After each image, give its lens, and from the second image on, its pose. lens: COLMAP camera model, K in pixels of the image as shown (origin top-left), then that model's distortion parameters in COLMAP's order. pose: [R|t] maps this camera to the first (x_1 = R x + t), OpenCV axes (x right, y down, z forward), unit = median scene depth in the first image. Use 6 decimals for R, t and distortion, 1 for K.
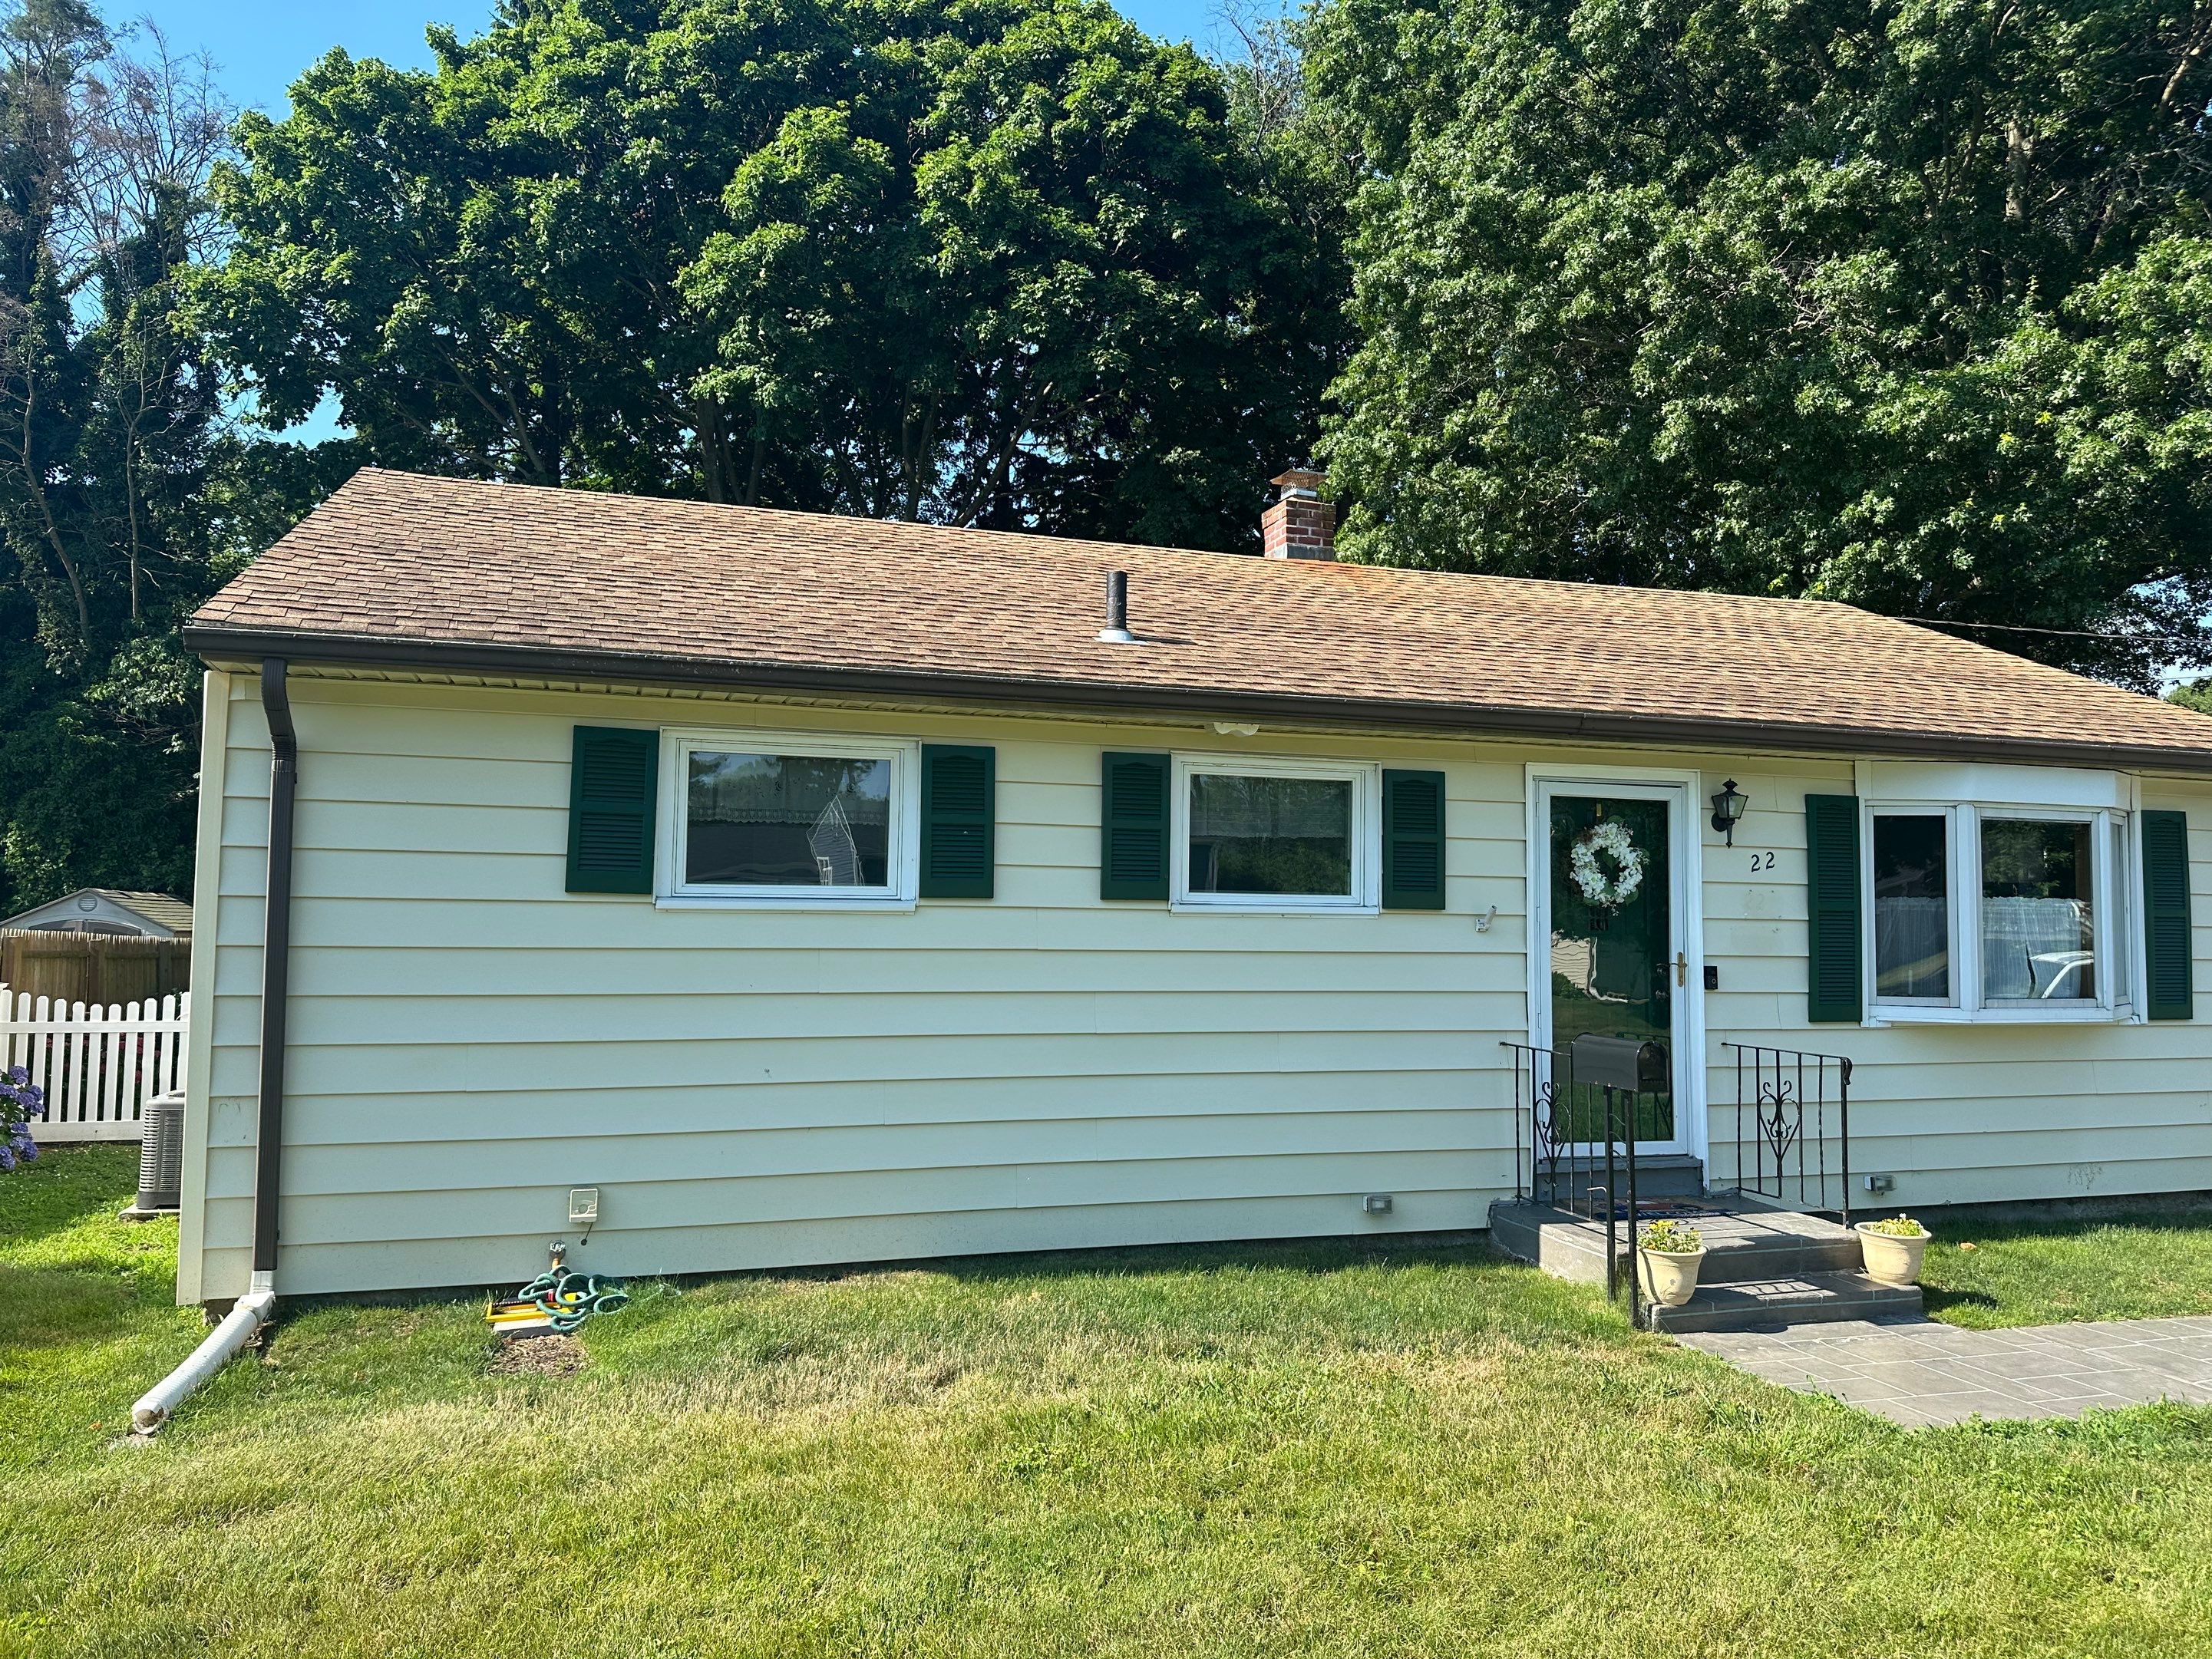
lens RADIAL K [[1603.2, 0, 1142.0], [0, 1603.2, 776.2], [0, 0, 1]] dist [0.094919, -0.077106]
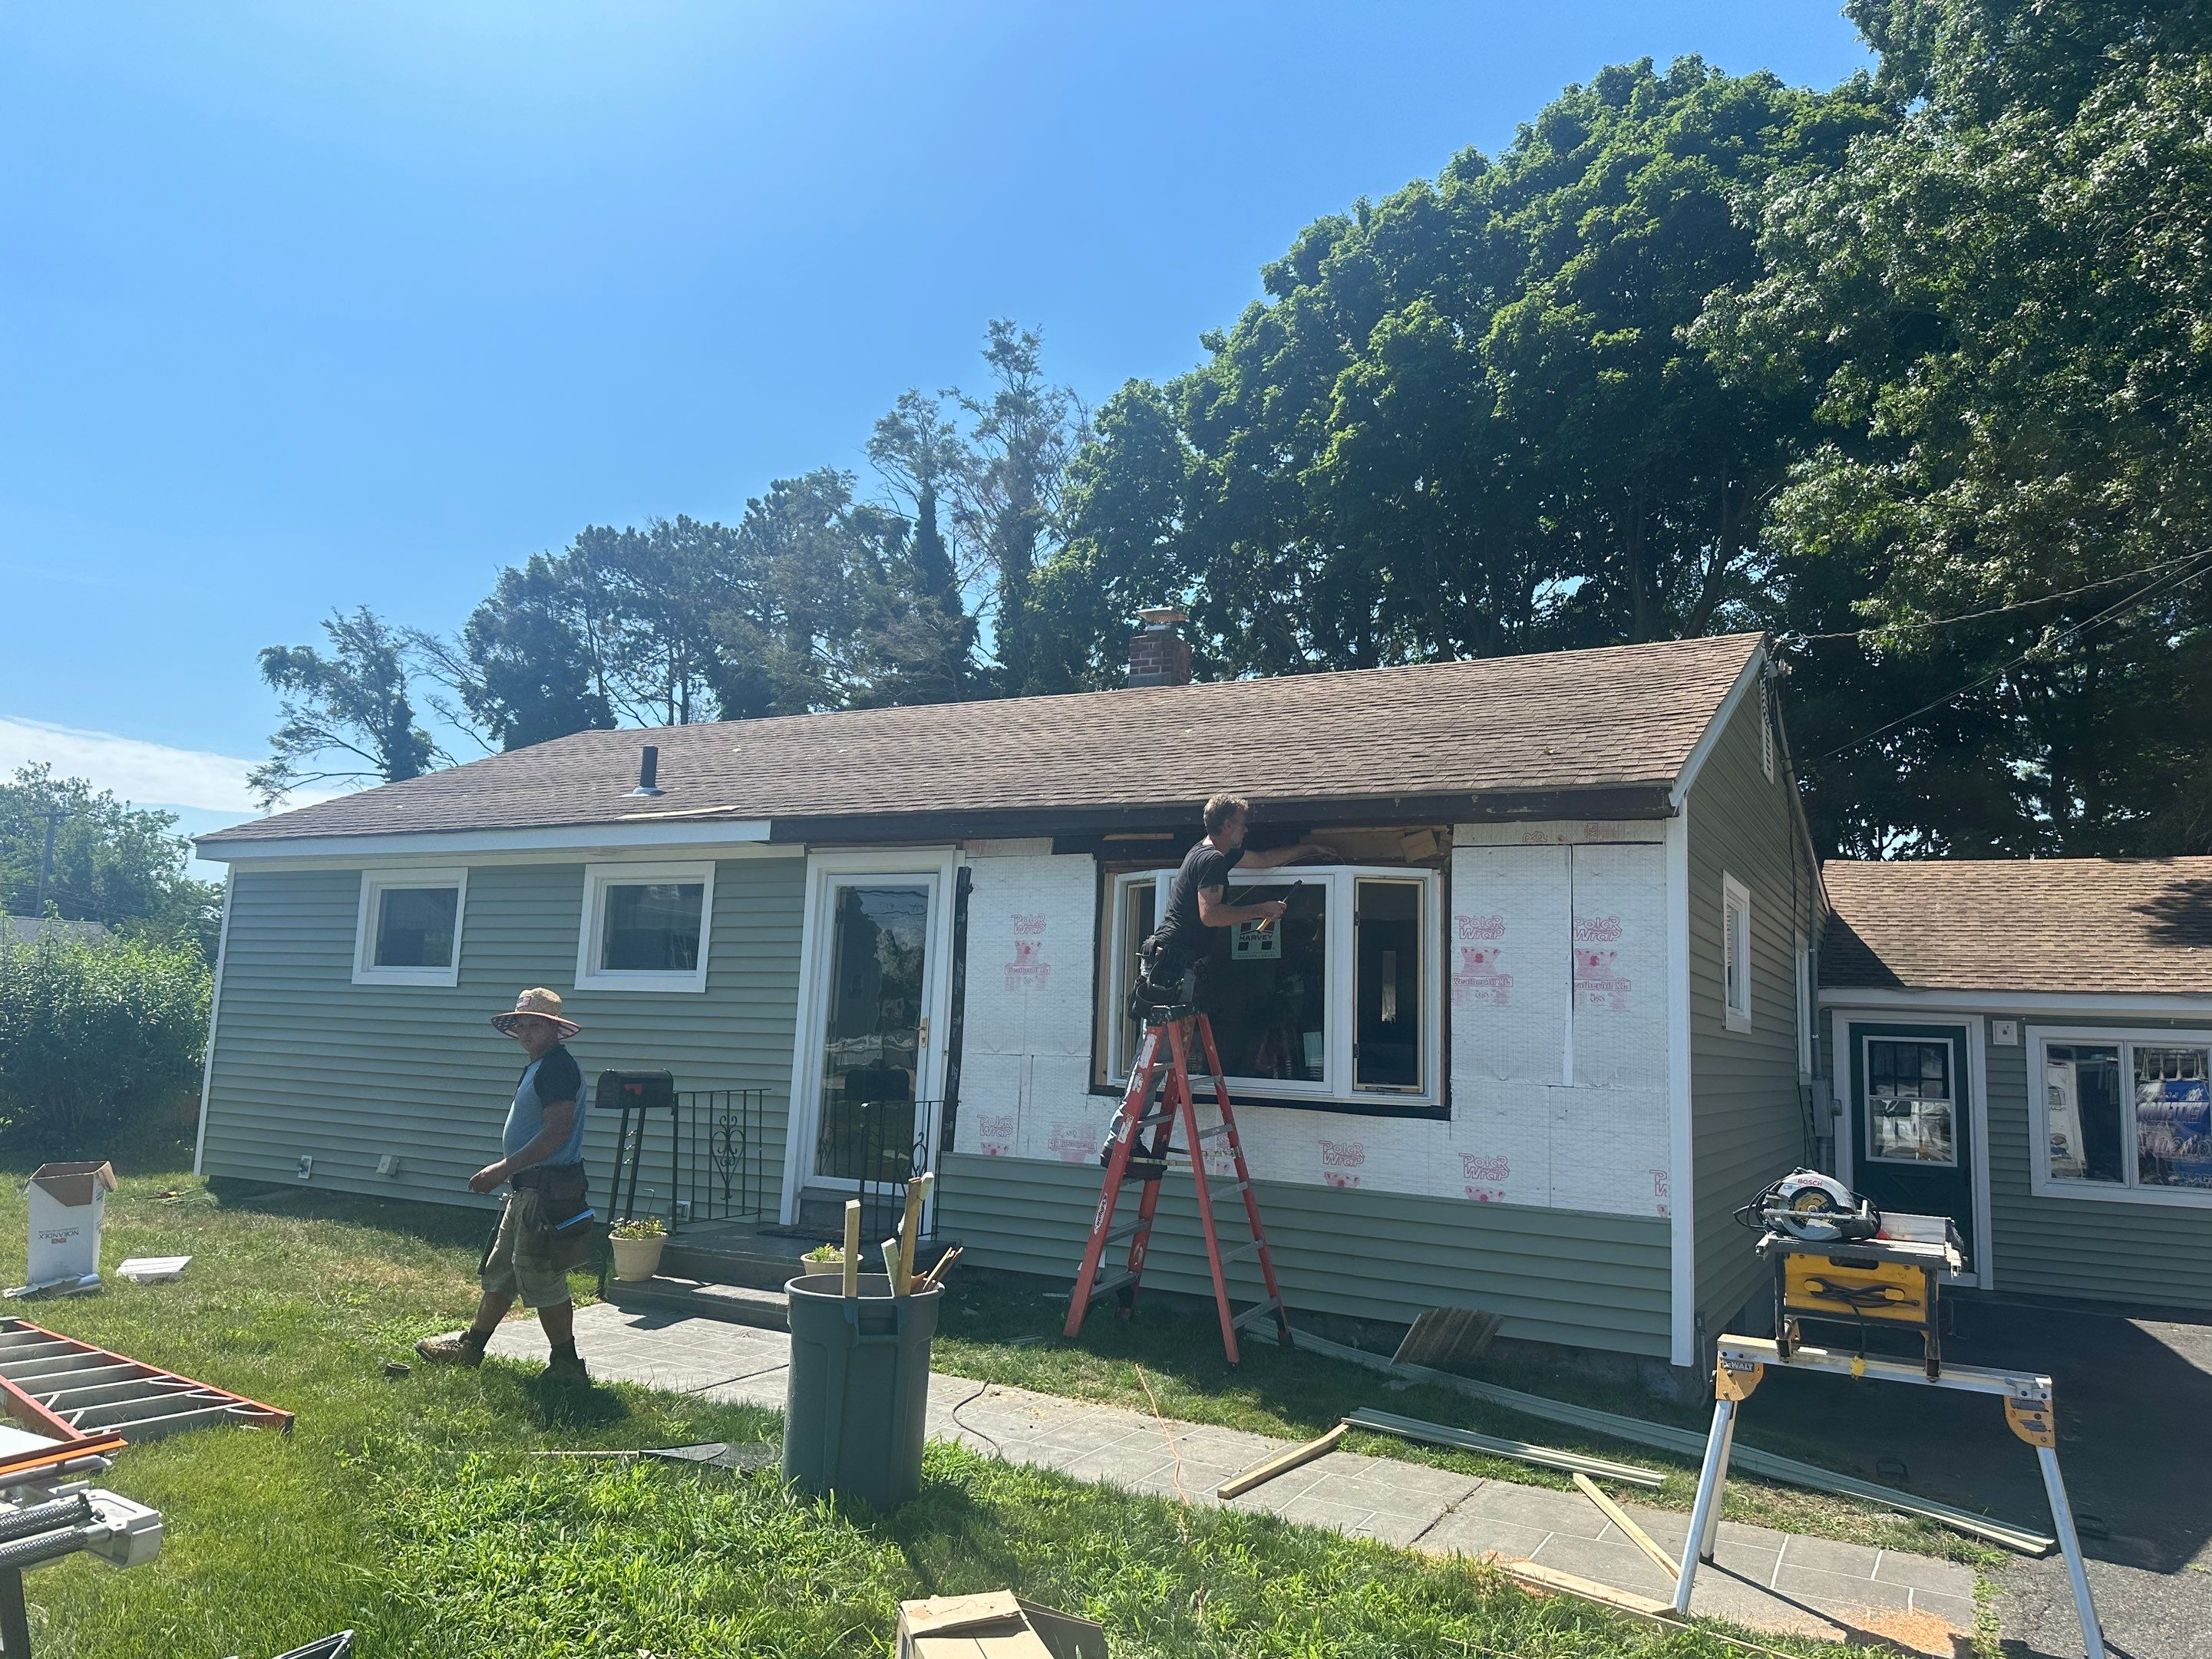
lens RADIAL K [[1565.6, 0, 1093.6], [0, 1565.6, 834.2], [0, 0, 1]] dist [0.058652, -0.005896]
pose [[0.682228, -0.075944, -0.727185, 1.218993], [0.036062, 0.996876, -0.070276, 0.059128], [0.730250, 0.021721, 0.682835, 0.323310]]
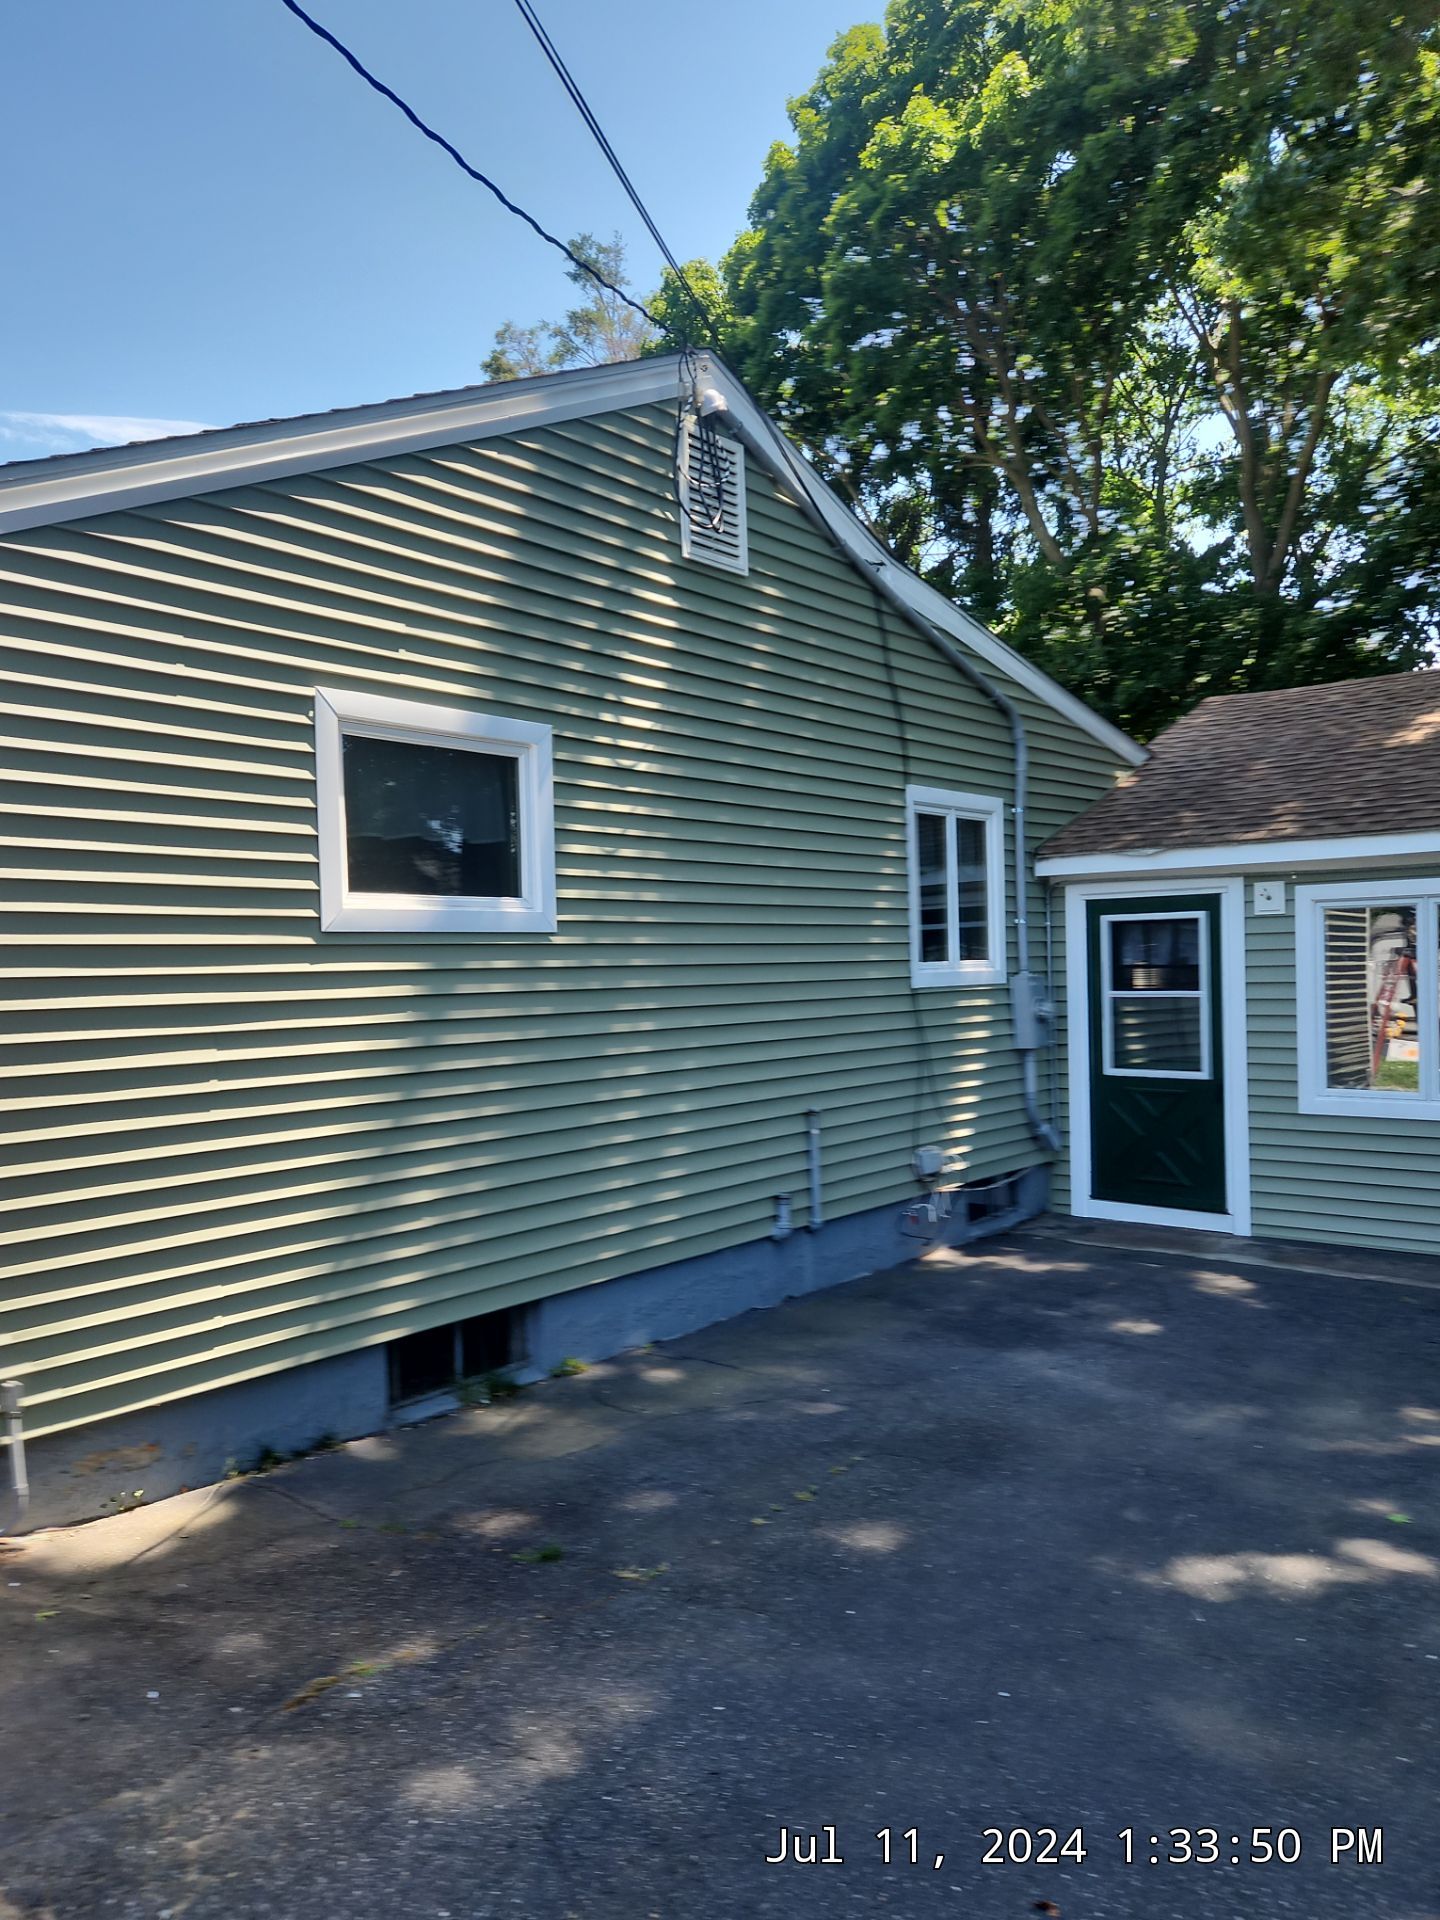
lens RADIAL K [[1391.7, 0, 692.6], [0, 1391.7, 980.2], [0, 0, 1]] dist [0.094919, -0.077106]
pose [[0.502976, -0.015343, -0.864164, 1.348178], [0.109689, 0.992891, 0.046214, 0.142921], [0.857312, -0.118034, 0.501083, 1.181030]]
